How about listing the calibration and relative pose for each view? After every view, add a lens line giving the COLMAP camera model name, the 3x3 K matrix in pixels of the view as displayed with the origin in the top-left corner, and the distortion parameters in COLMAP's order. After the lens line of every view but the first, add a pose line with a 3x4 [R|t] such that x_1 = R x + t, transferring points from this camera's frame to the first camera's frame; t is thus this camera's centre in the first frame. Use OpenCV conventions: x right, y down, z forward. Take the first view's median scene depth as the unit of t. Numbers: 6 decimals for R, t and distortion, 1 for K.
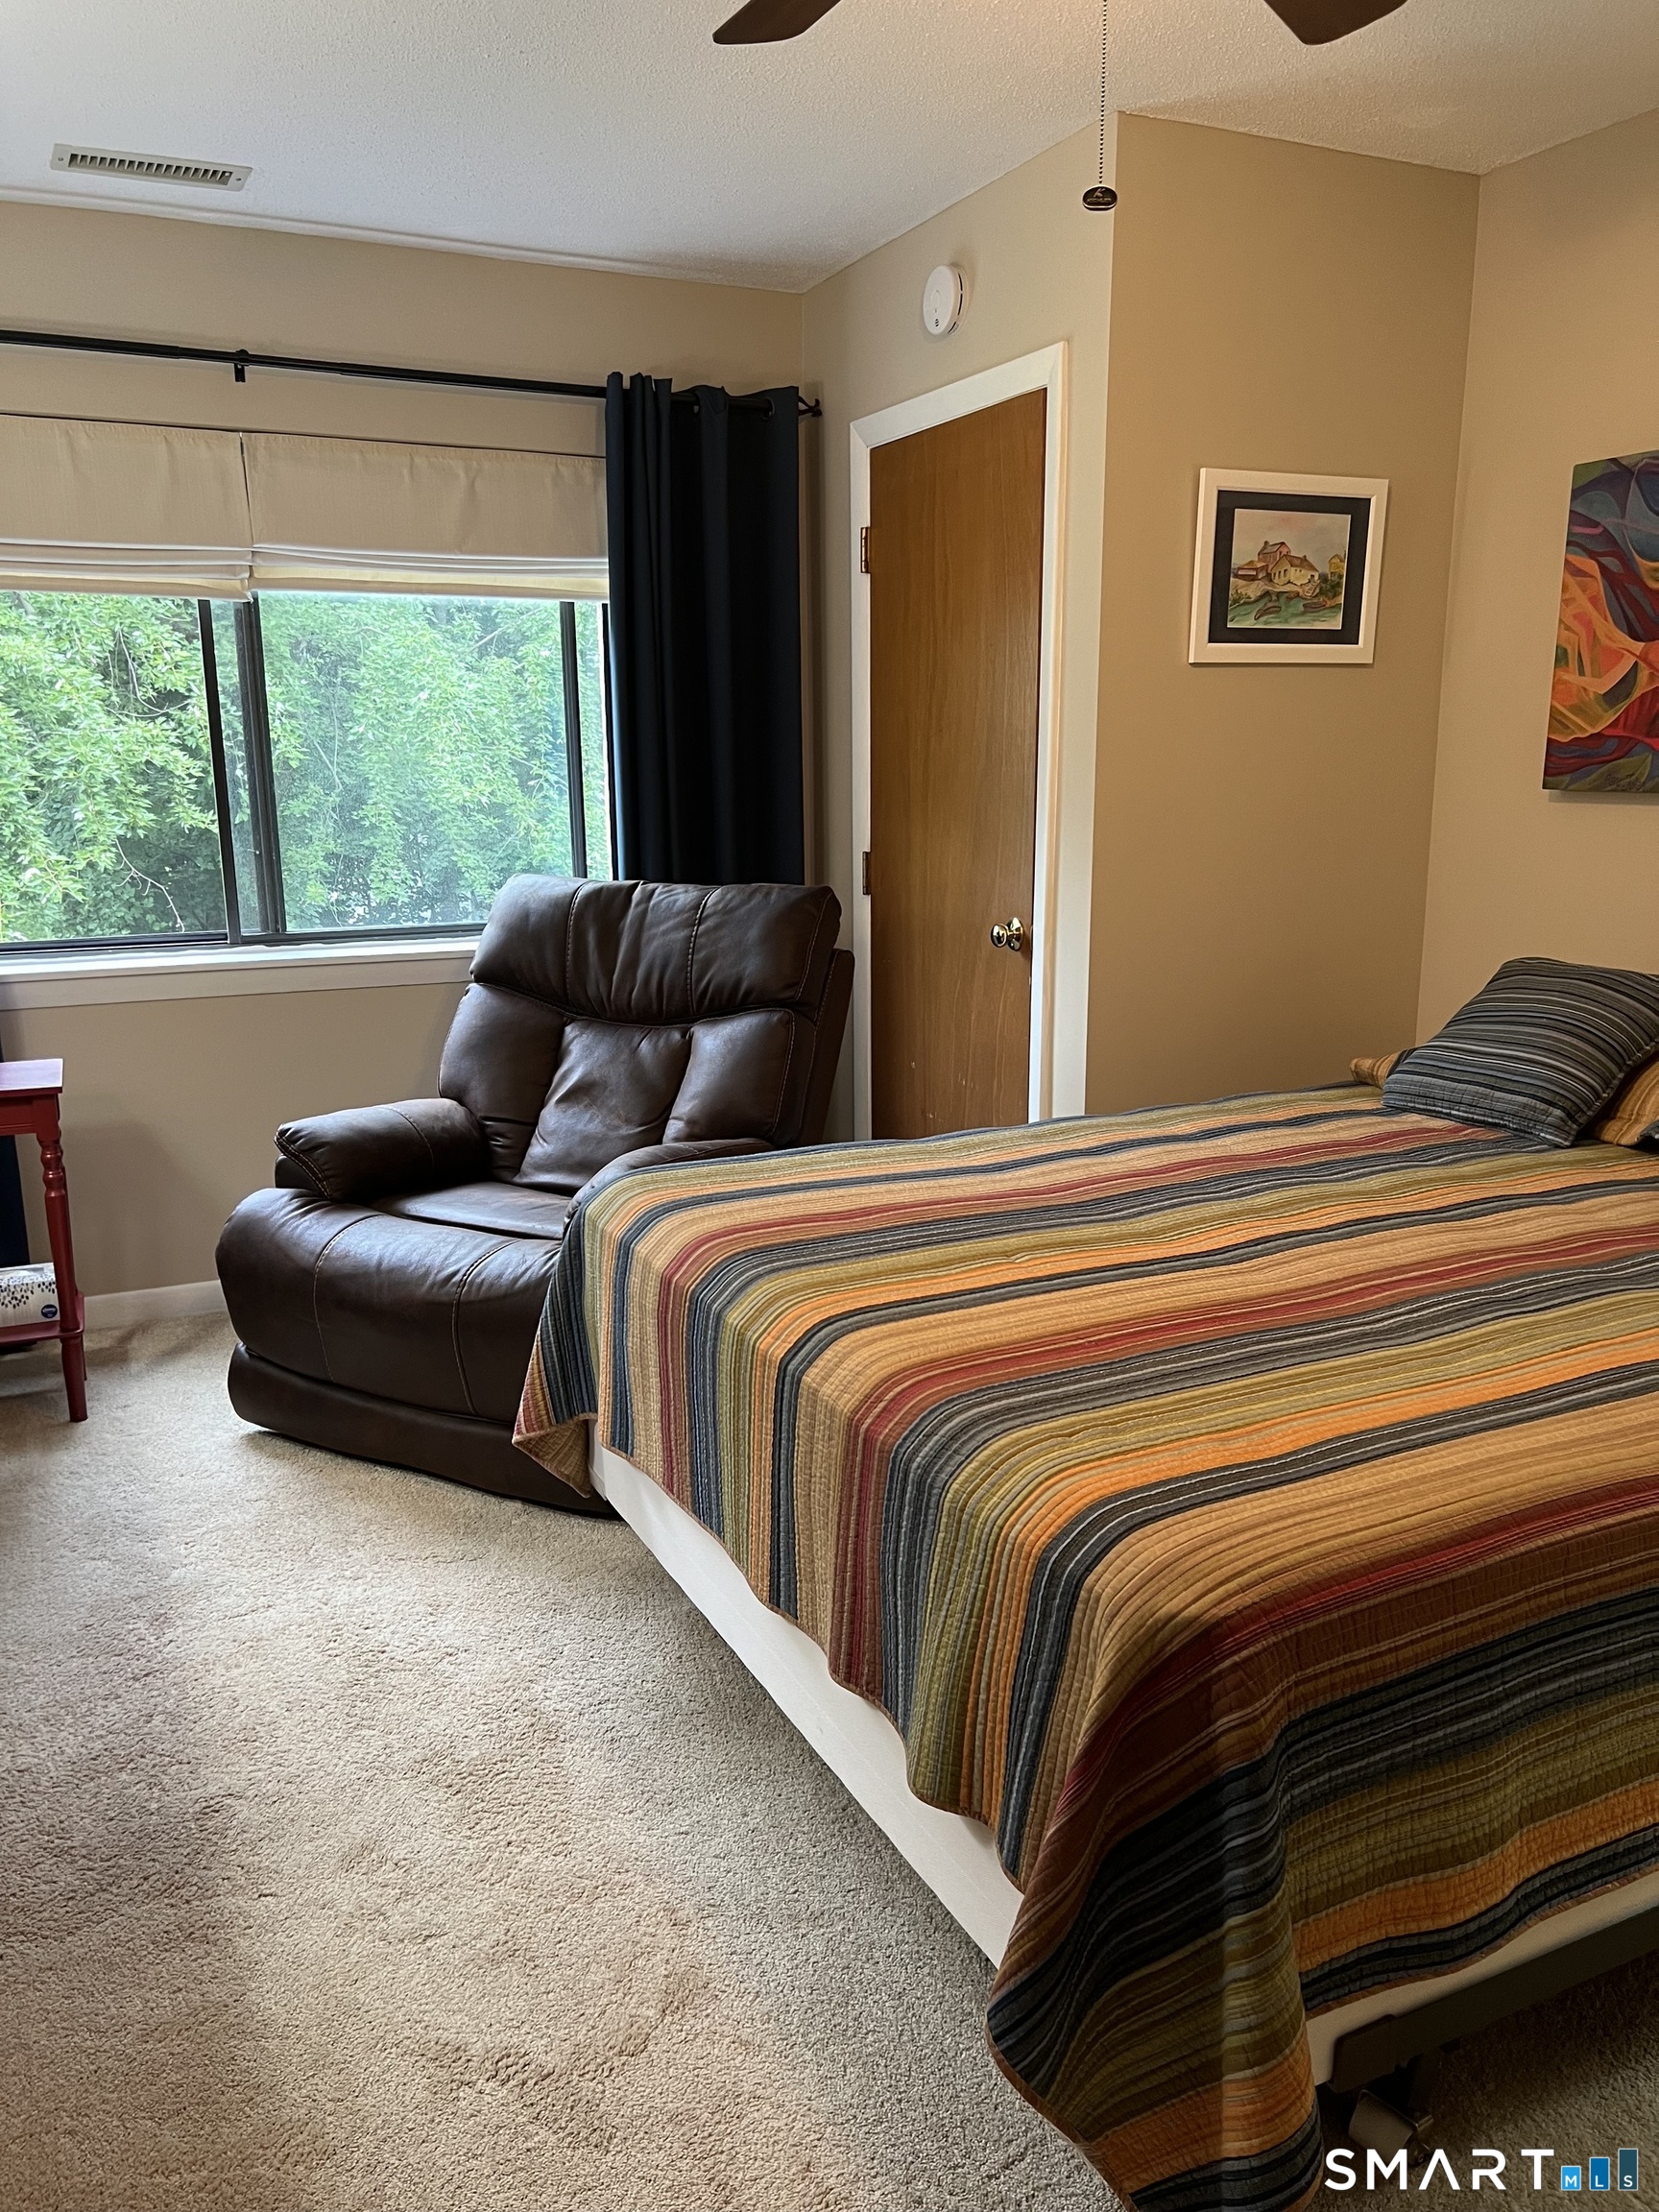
lens RADIAL K [[1670.2, 0, 807.8], [0, 1670.2, 1142.9], [0, 0, 1]] dist [0.055344, -0.058516]
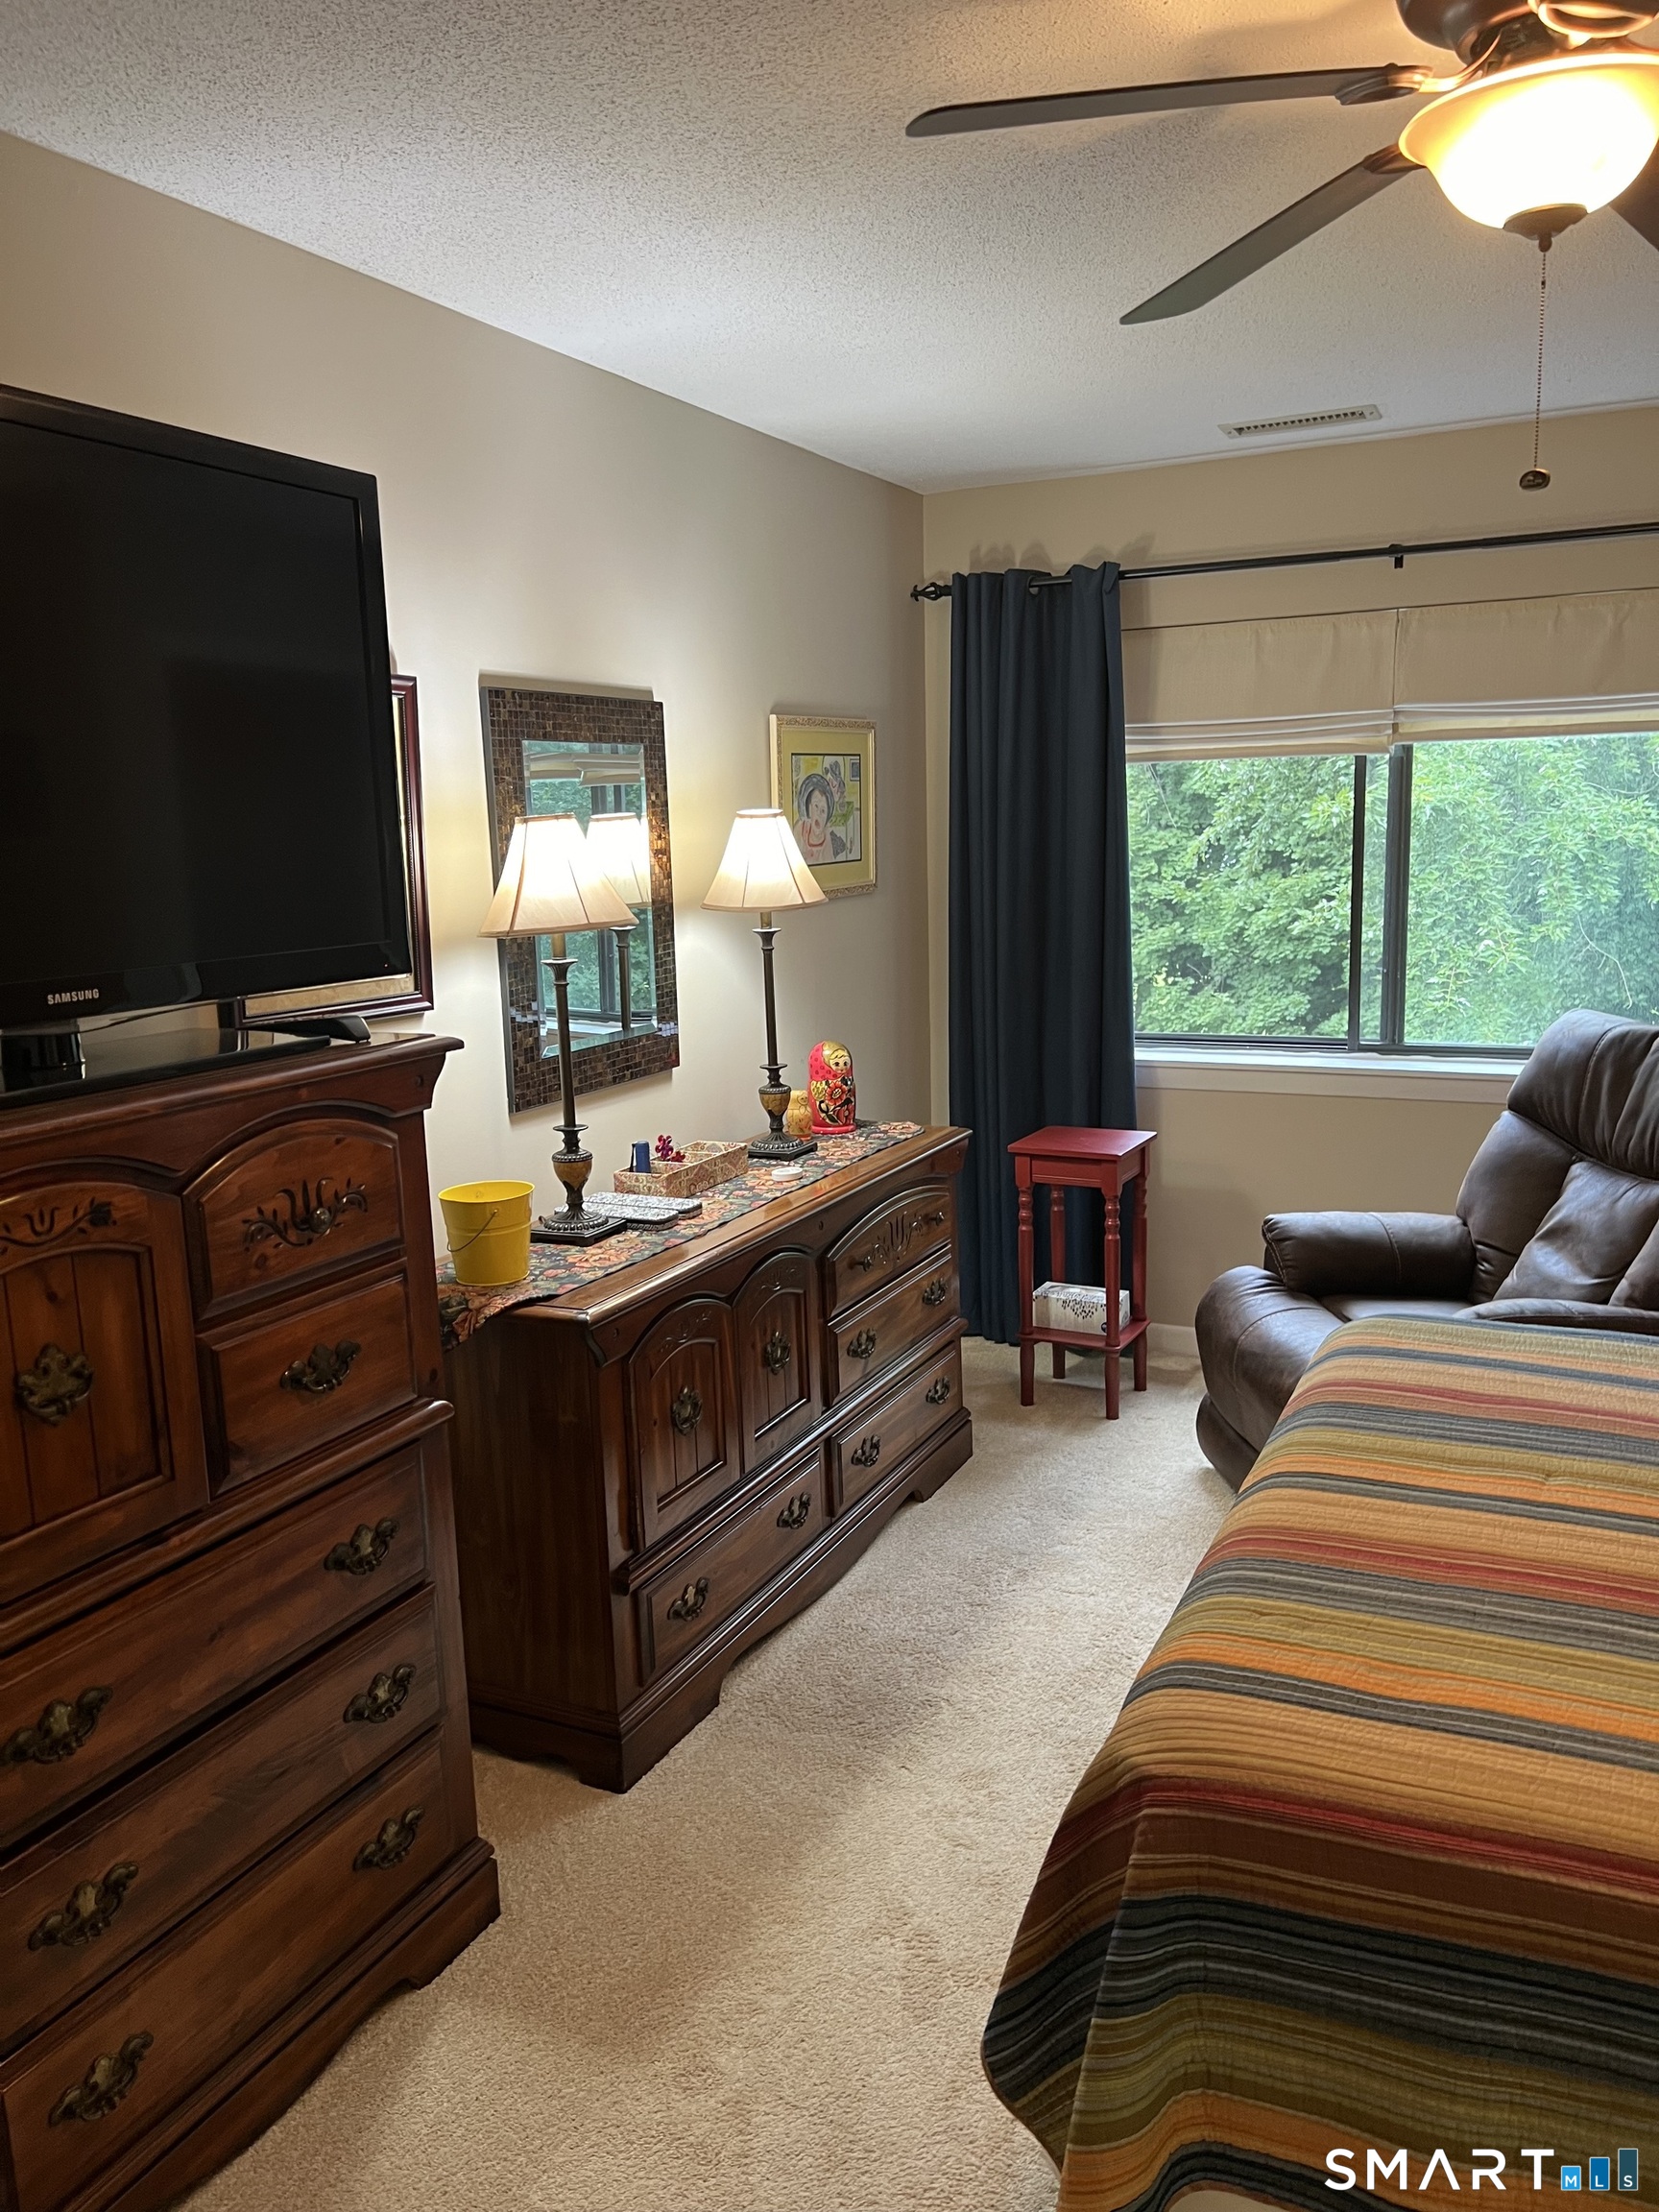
lens RADIAL K [[1670.2, 0, 818.1], [0, 1670.2, 1108.9], [0, 0, 1]] dist [0.055344, -0.058516]
pose [[0.621643, 0.121850, -0.773765, 0.457239], [-0.156707, 0.987203, 0.029564, -0.081742], [0.767465, 0.102876, 0.632782, 0.019528]]
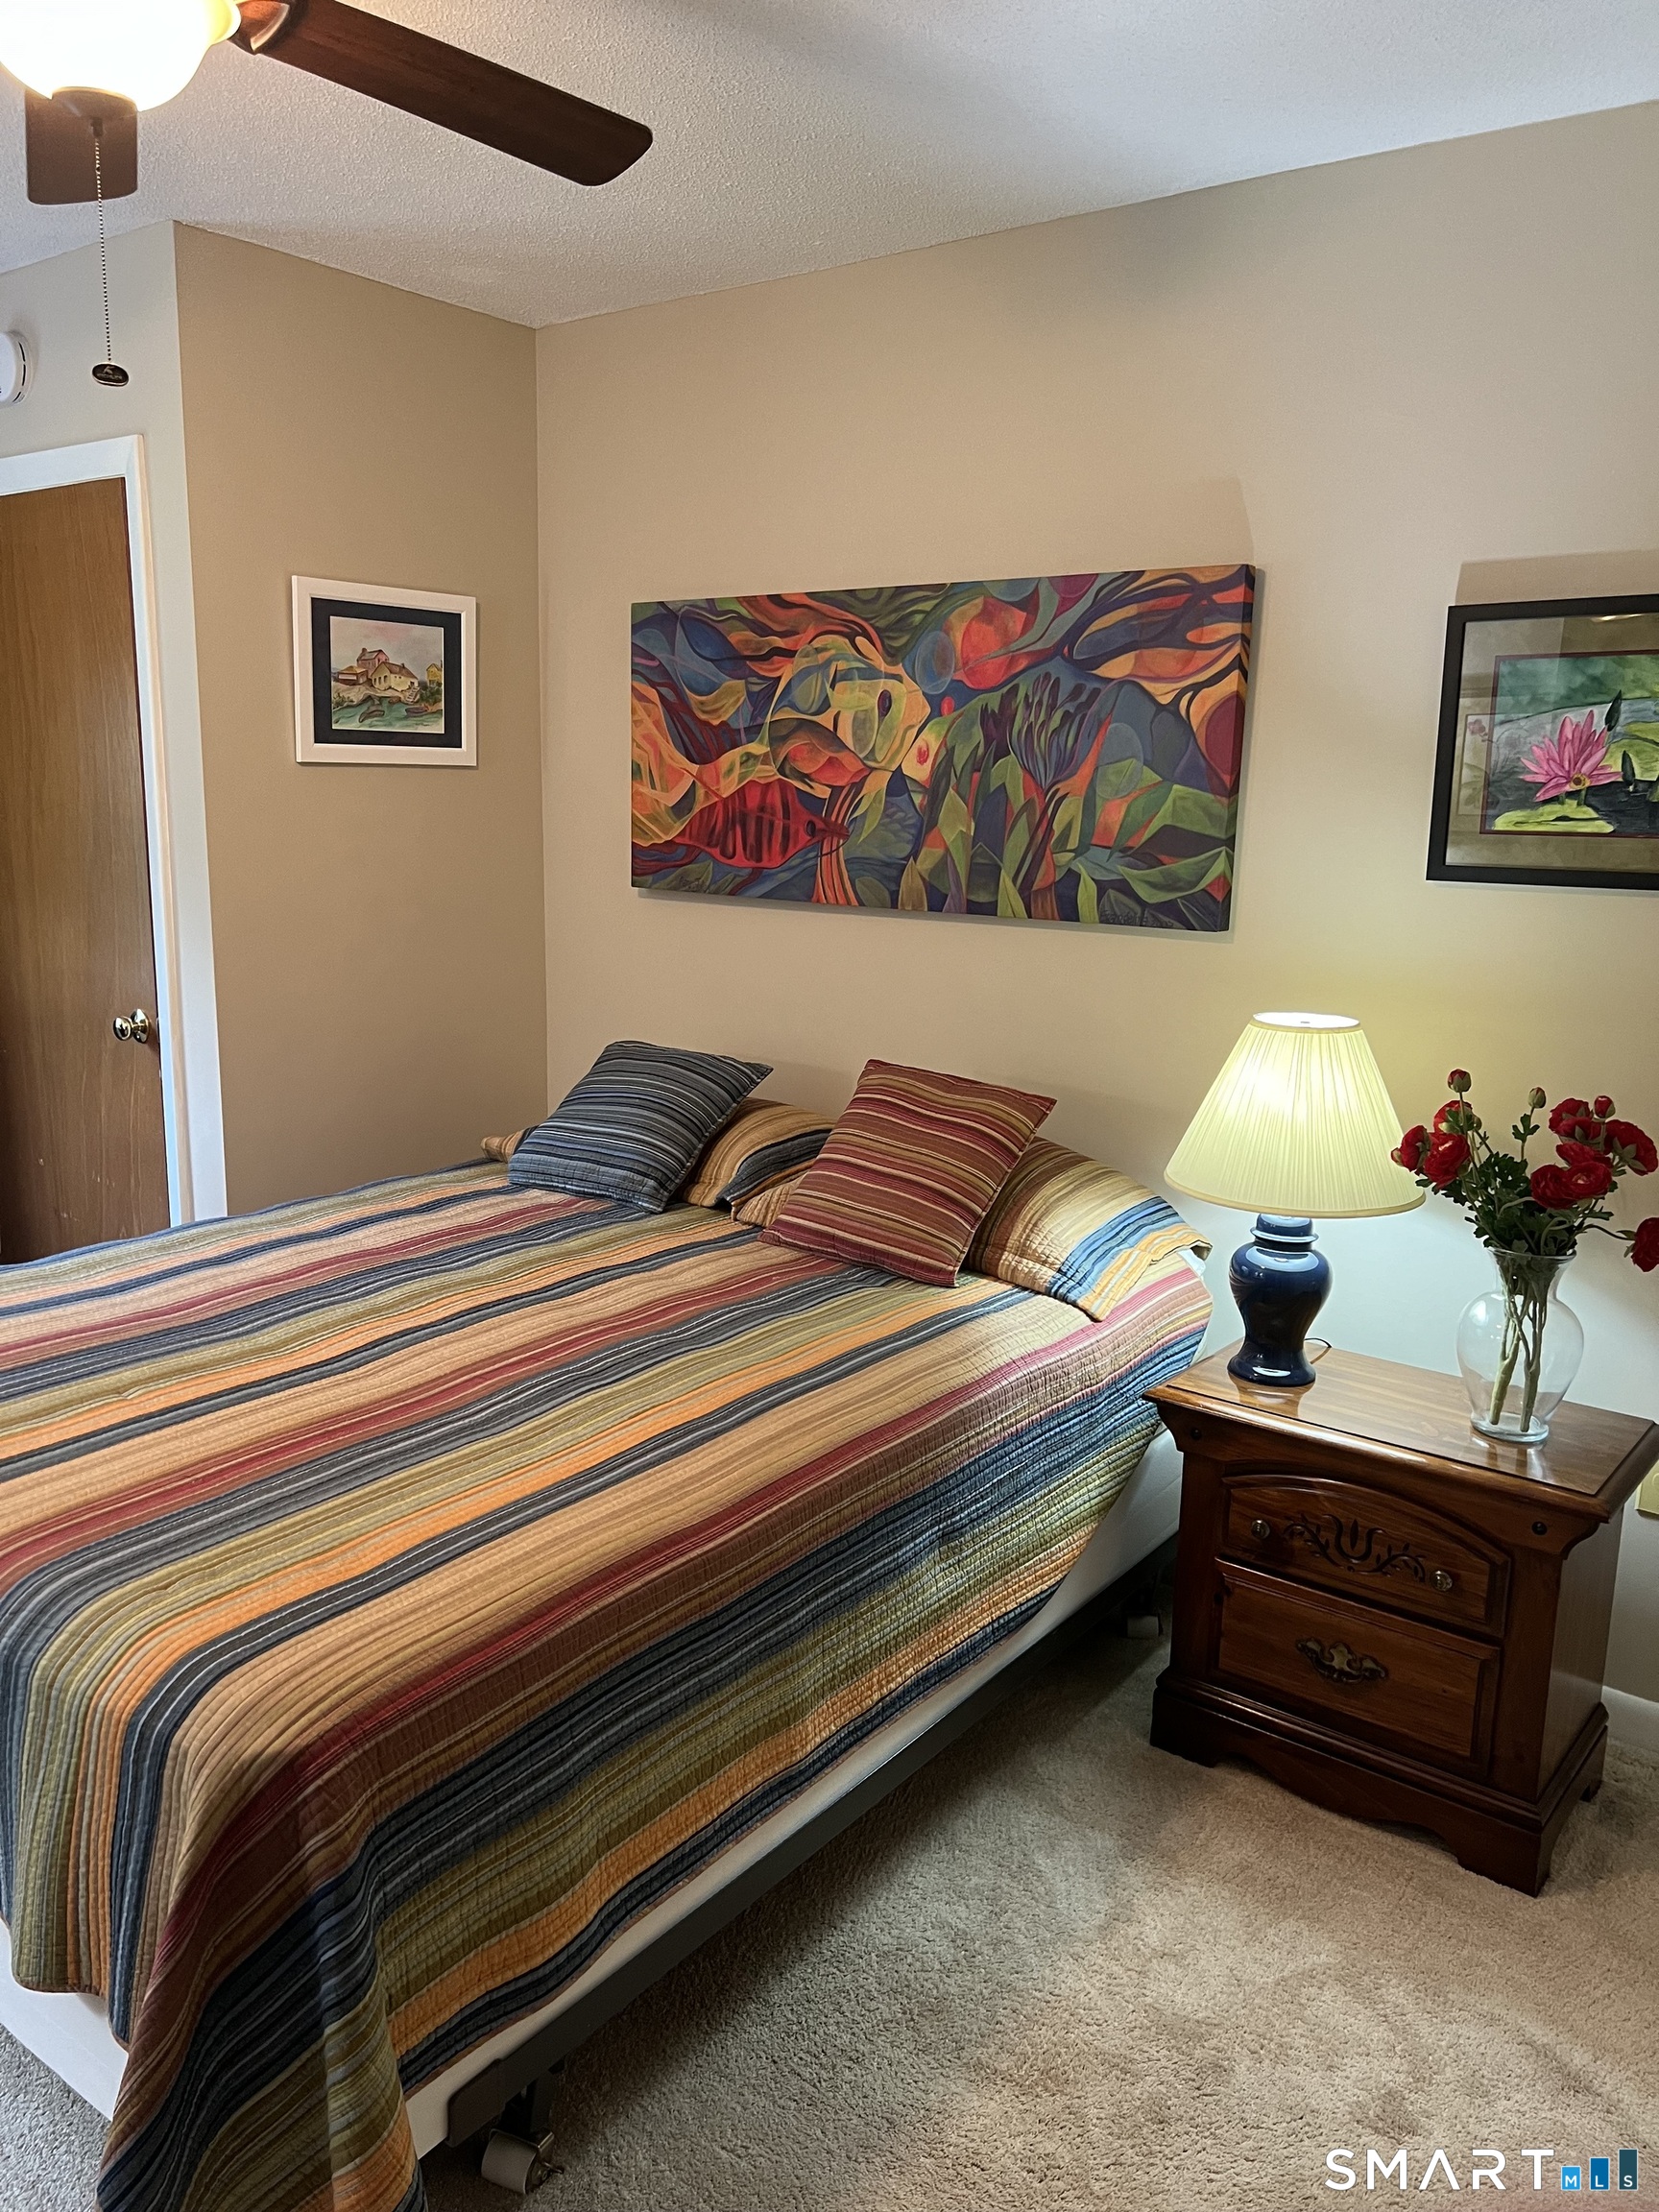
lens RADIAL K [[1670.2, 0, 812.8], [0, 1670.2, 1136.6], [0, 0, 1]] dist [0.055344, -0.058516]
pose [[0.891357, -0.066755, 0.448360, 0.038384], [0.075790, 0.997121, -0.002216, -0.037978], [-0.446921, 0.035957, 0.893850, -0.057410]]
